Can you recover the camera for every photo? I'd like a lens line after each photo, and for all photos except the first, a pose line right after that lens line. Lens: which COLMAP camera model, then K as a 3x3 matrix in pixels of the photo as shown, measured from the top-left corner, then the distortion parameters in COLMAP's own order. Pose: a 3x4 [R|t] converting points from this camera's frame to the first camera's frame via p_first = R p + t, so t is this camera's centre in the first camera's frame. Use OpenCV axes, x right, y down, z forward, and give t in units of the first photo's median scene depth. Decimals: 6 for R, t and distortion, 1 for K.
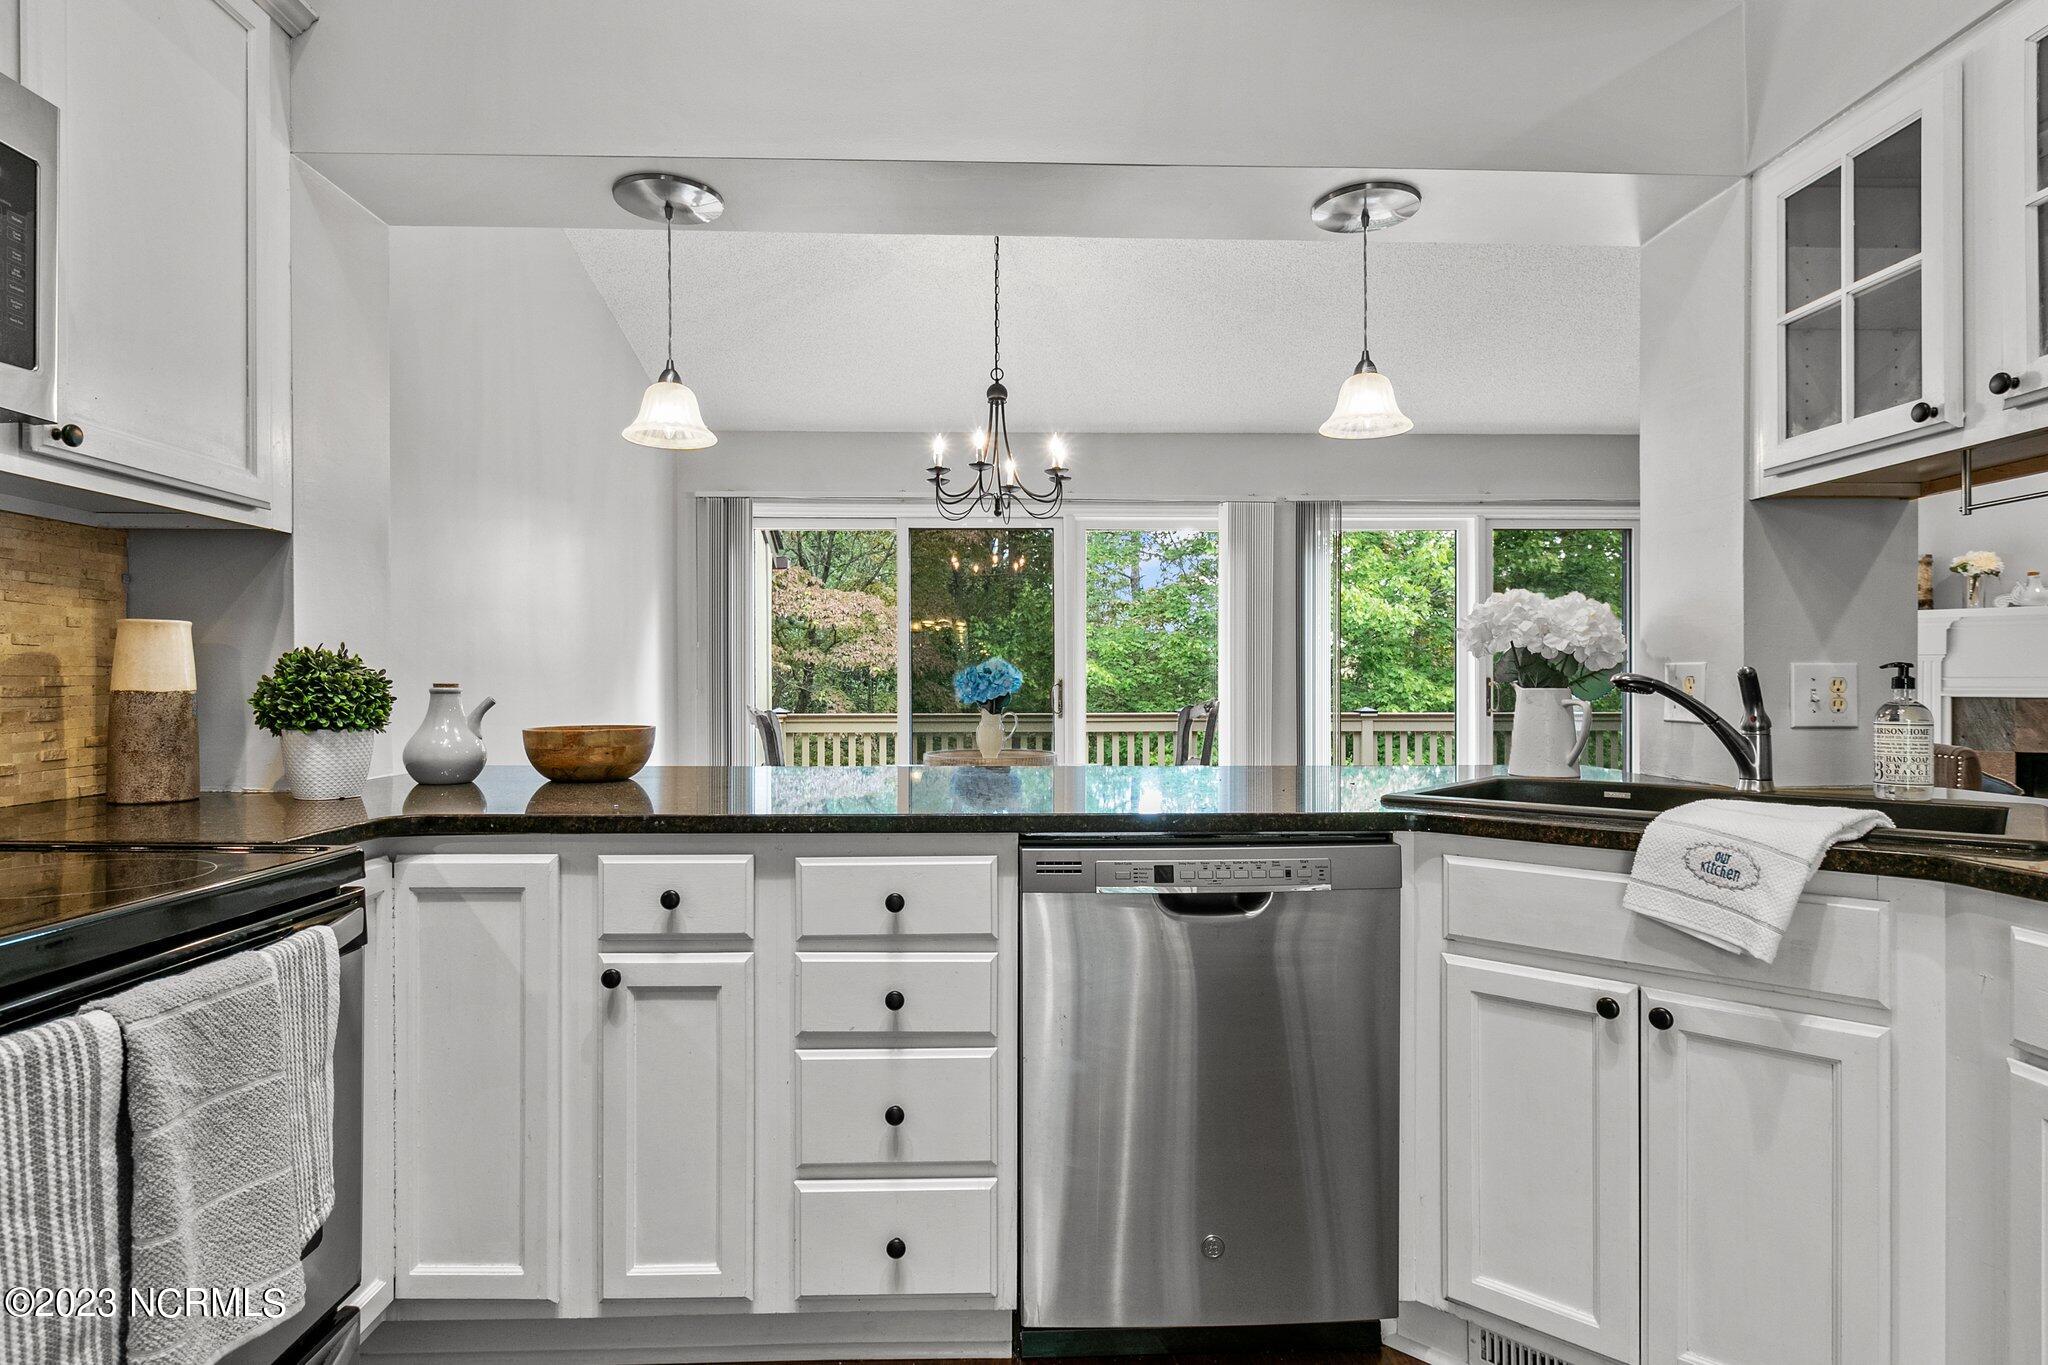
lens RADIAL K [[1092.5, 0, 1023.7], [0, 1092.5, 687.2], [0, 0, 1]] dist [0.000940, -0.000472]
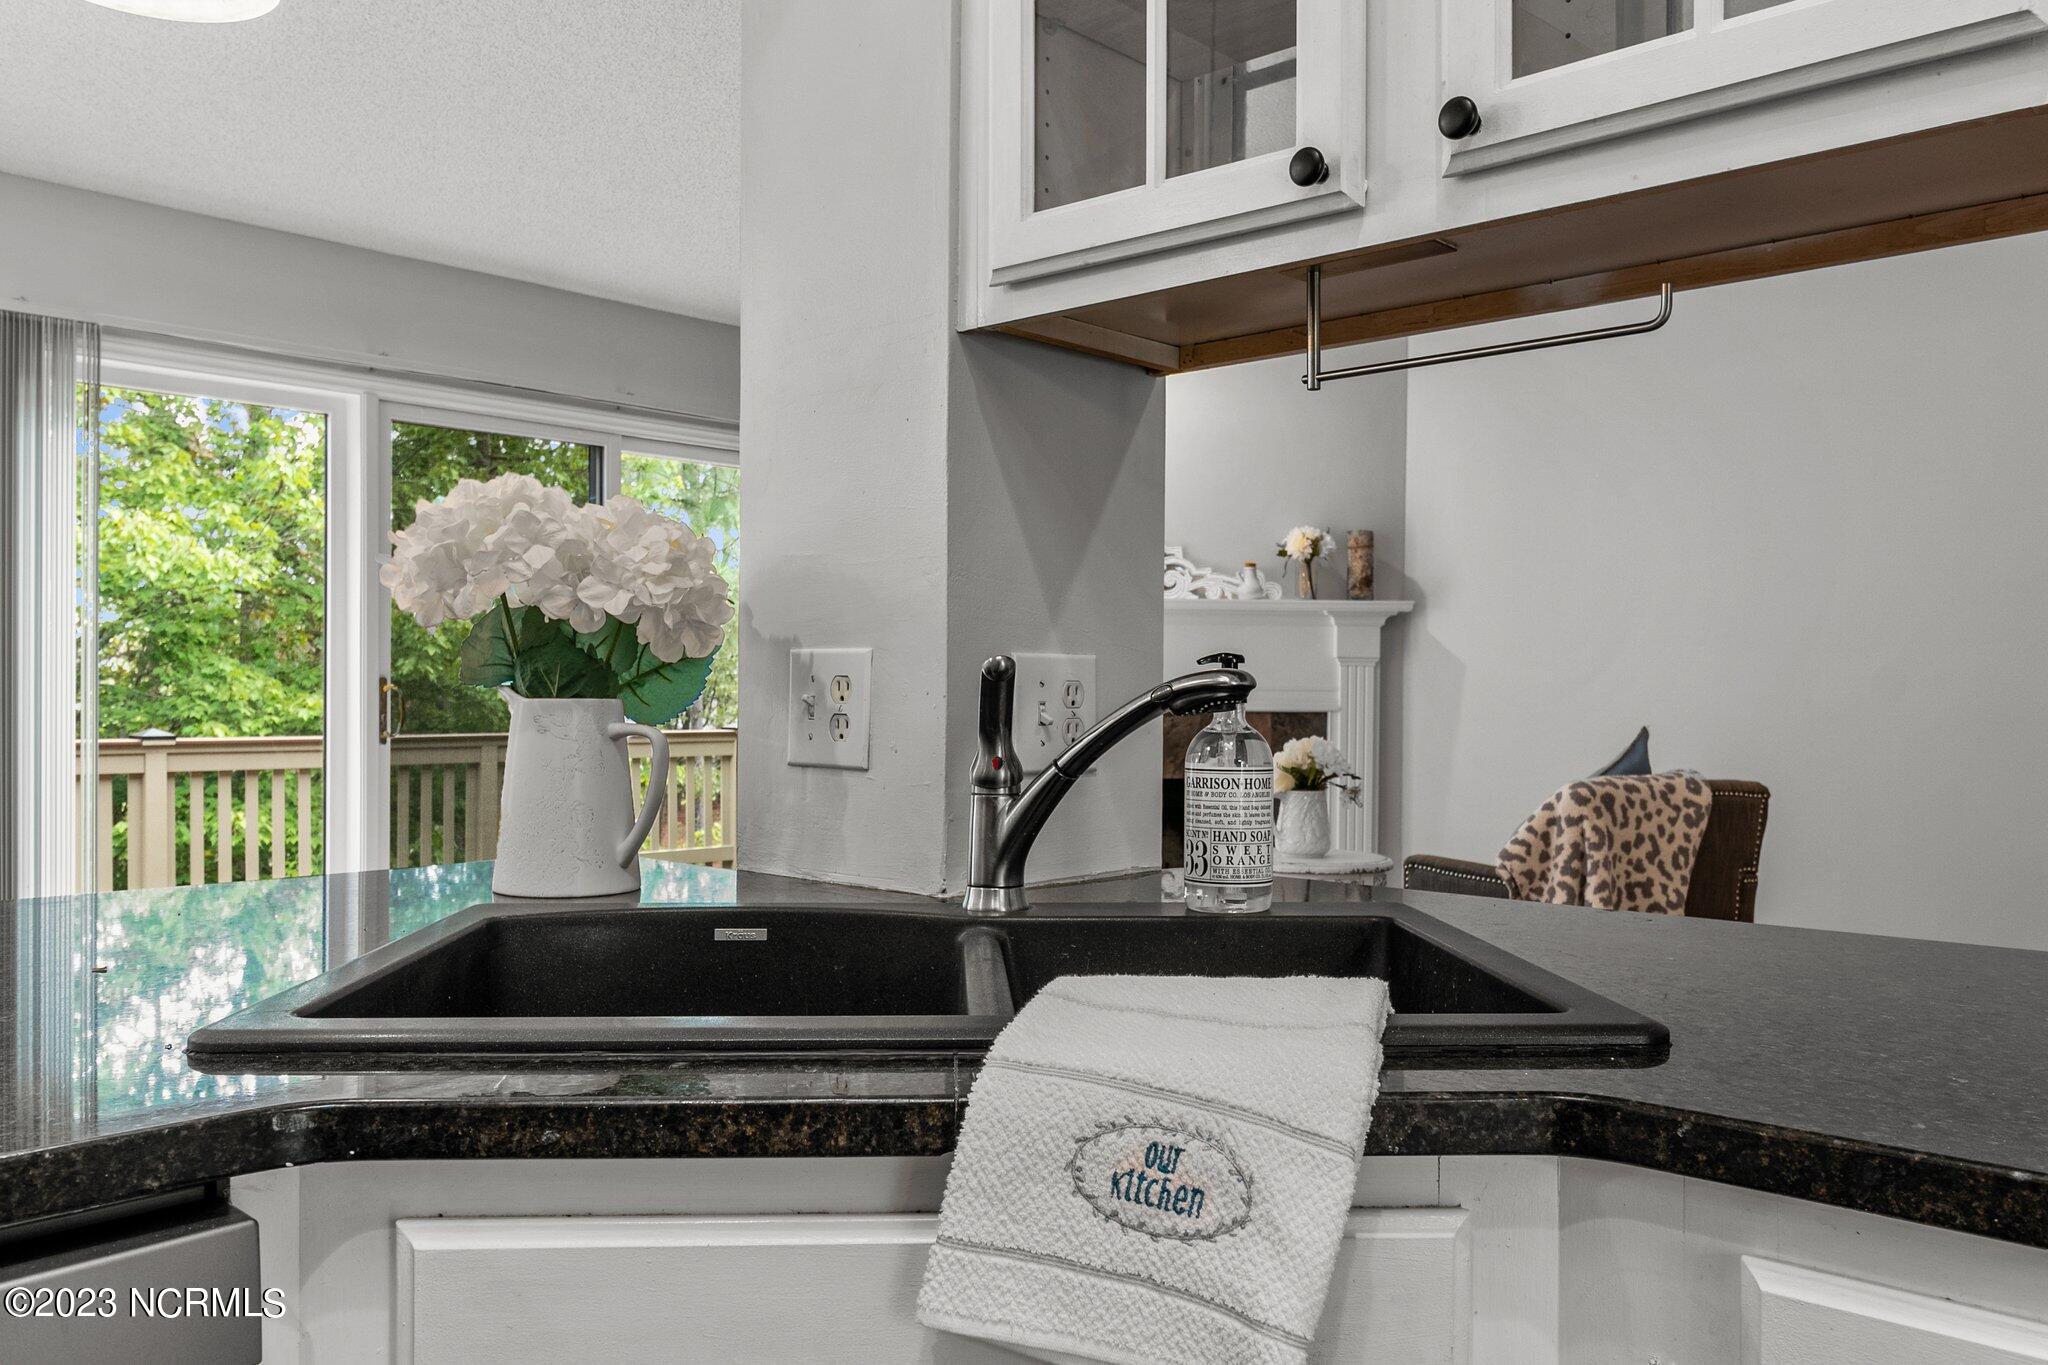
lens RADIAL K [[1666.0, 0, 1025.0], [0, 1666.0, 693.7], [0, 0, 1]] dist [-0.002707, 0.025853]
pose [[0.708324, 0.004763, 0.705871, 0.150652], [-0.005080, 0.999986, -0.001651, -0.001001], [-0.705869, -0.002416, 0.708338, 0.466980]]
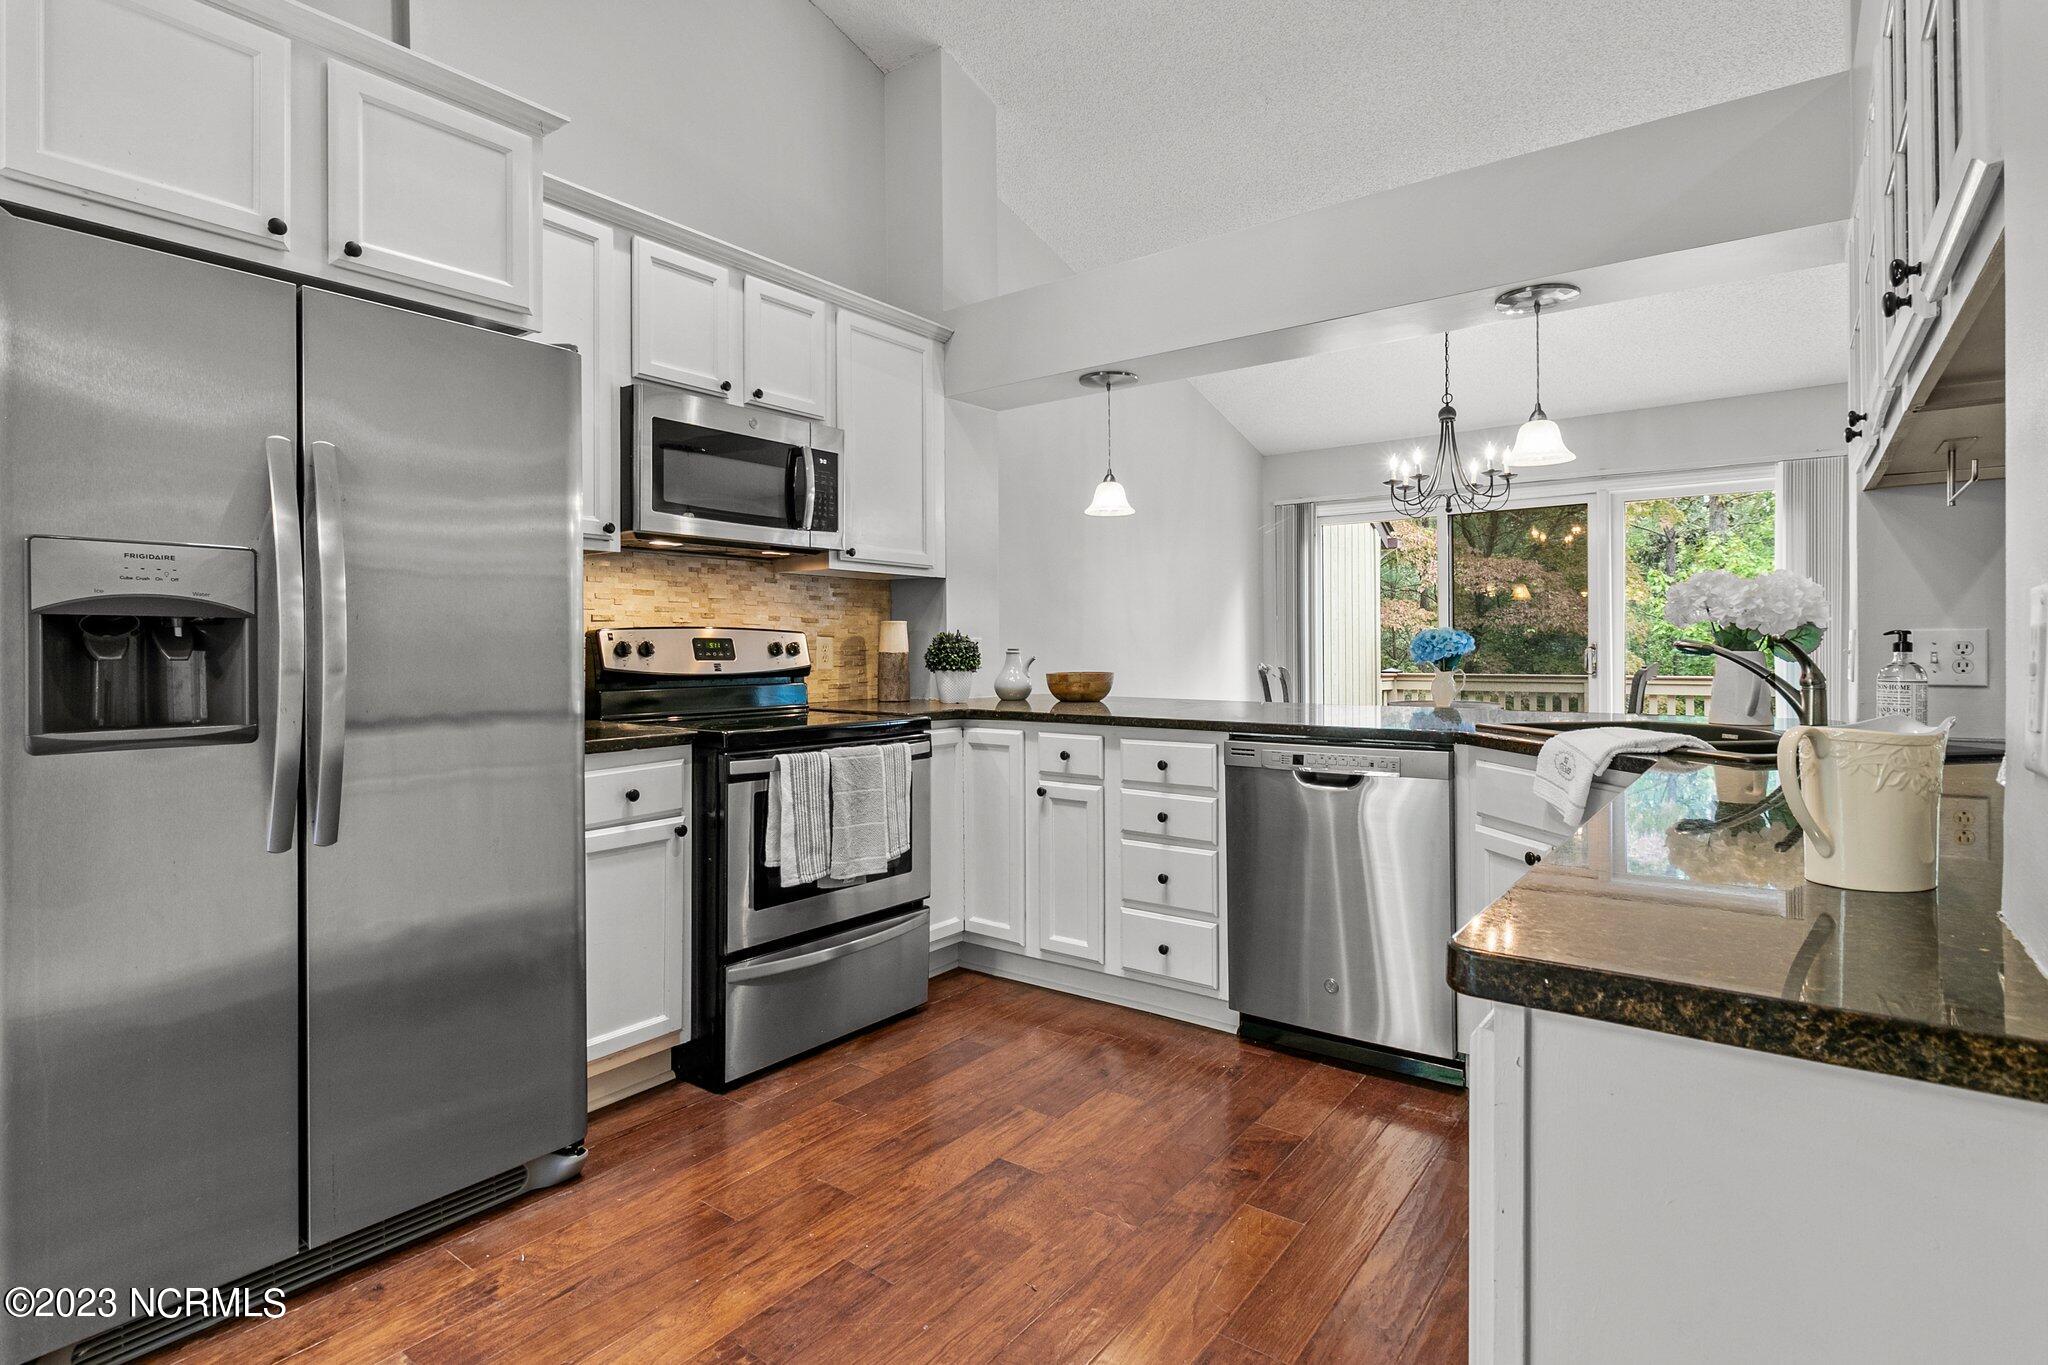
lens RADIAL K [[1026.3, 0, 1024.8], [0, 1026.3, 647.0], [0, 0, 1]] dist [0.006284, 0.000054]
pose [[0.781364, -0.002490, -0.624071, 0.714121], [0.001660, 0.999997, -0.001912, -0.003059], [0.624074, 0.000458, 0.781365, -0.472920]]
